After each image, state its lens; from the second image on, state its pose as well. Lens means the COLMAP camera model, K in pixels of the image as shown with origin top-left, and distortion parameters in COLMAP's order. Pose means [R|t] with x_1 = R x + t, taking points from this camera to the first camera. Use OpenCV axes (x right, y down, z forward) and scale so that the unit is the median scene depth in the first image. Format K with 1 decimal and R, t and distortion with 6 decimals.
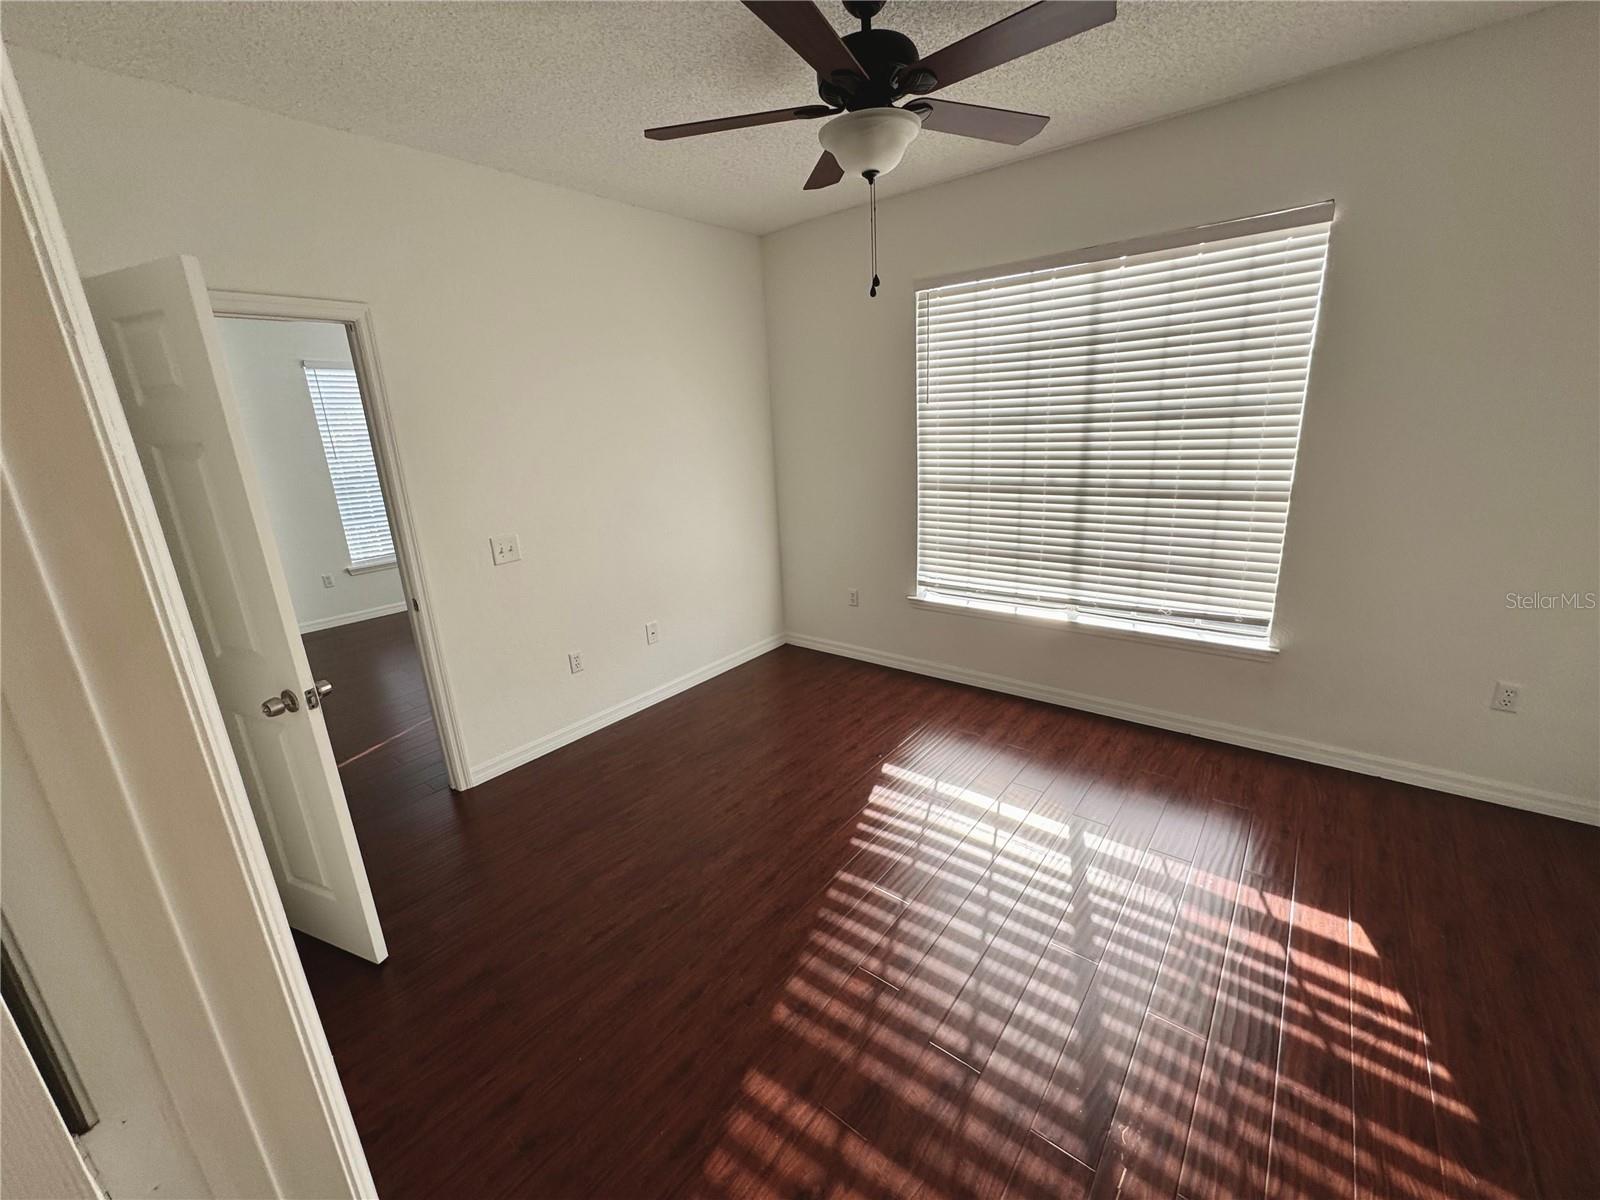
lens RADIAL K [[636.3, 0, 873.3], [0, 636.3, 579.1], [0, 0, 1]] dist [-0.001423, 0.000060]
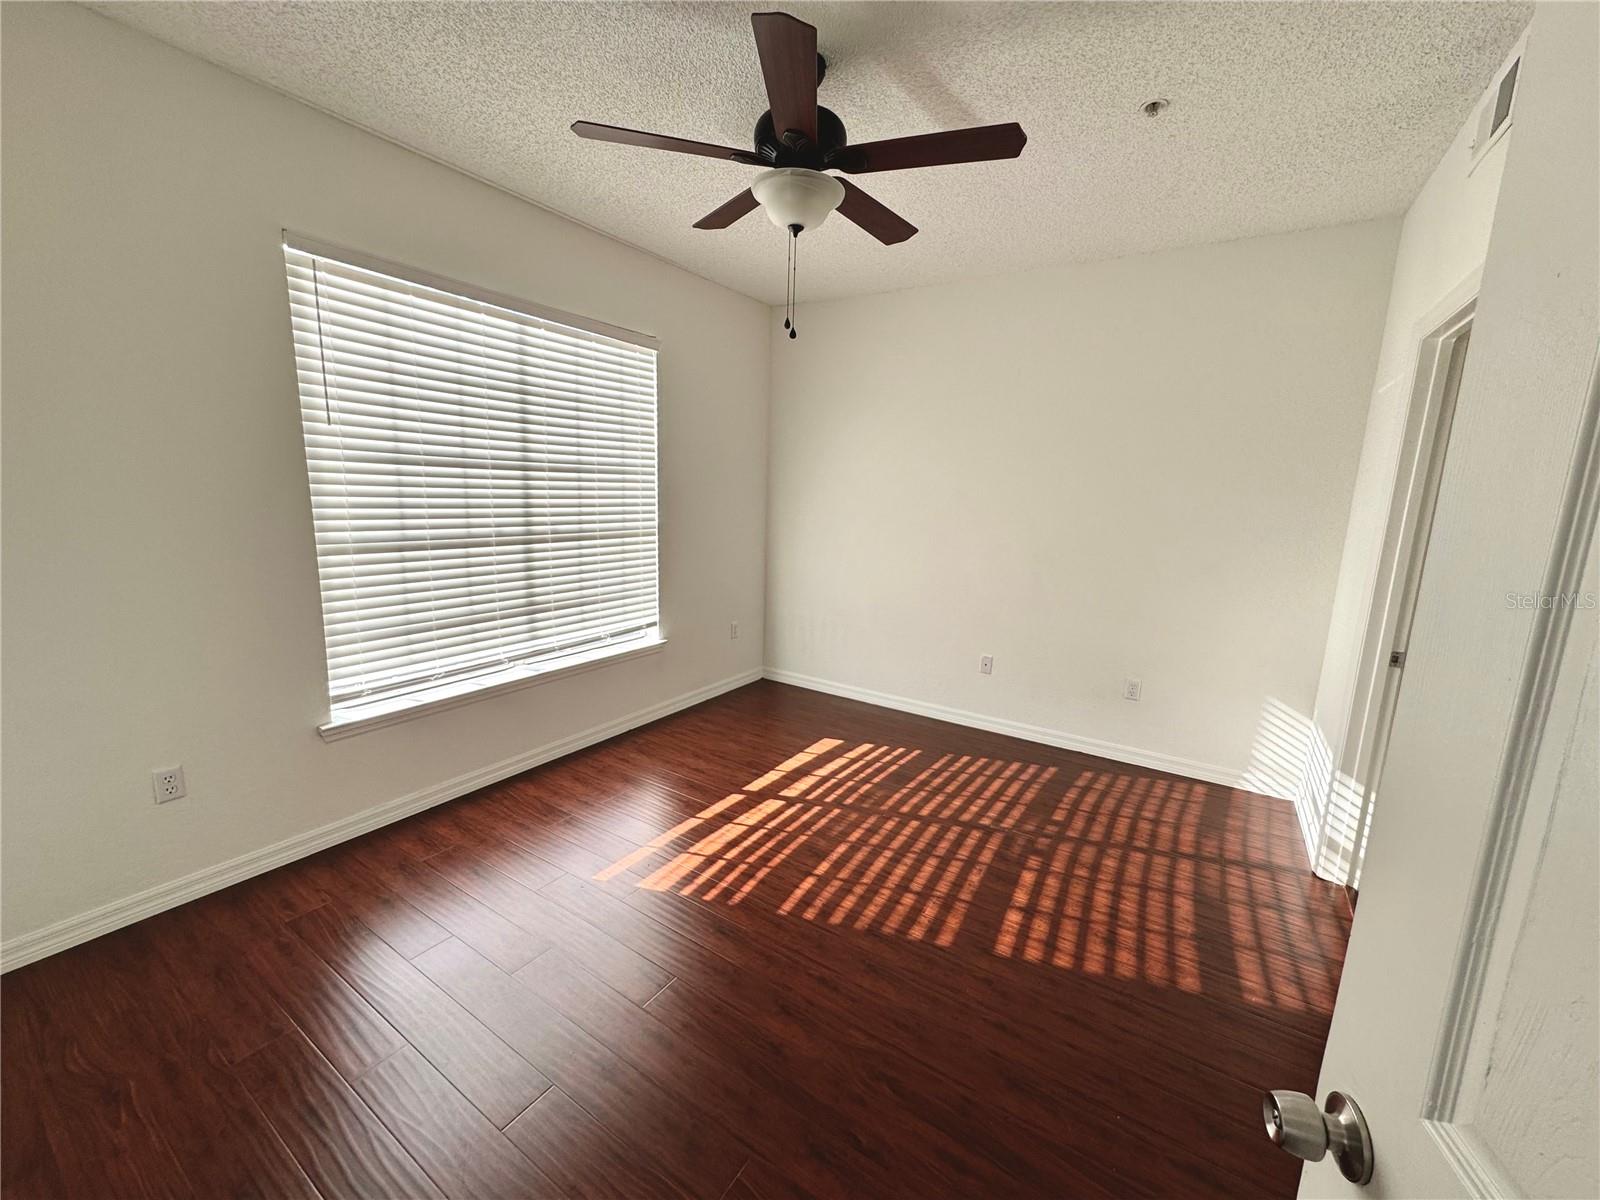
lens RADIAL K [[636.3, 0, 802.1], [0, 636.3, 600.7], [0, 0, 1]] dist [-0.001423, 0.000060]
pose [[-0.047267, -0.126730, 0.990810, -0.765623], [0.224363, 0.965226, 0.134161, -0.094180], [-0.973359, 0.228642, -0.017190, 0.704073]]
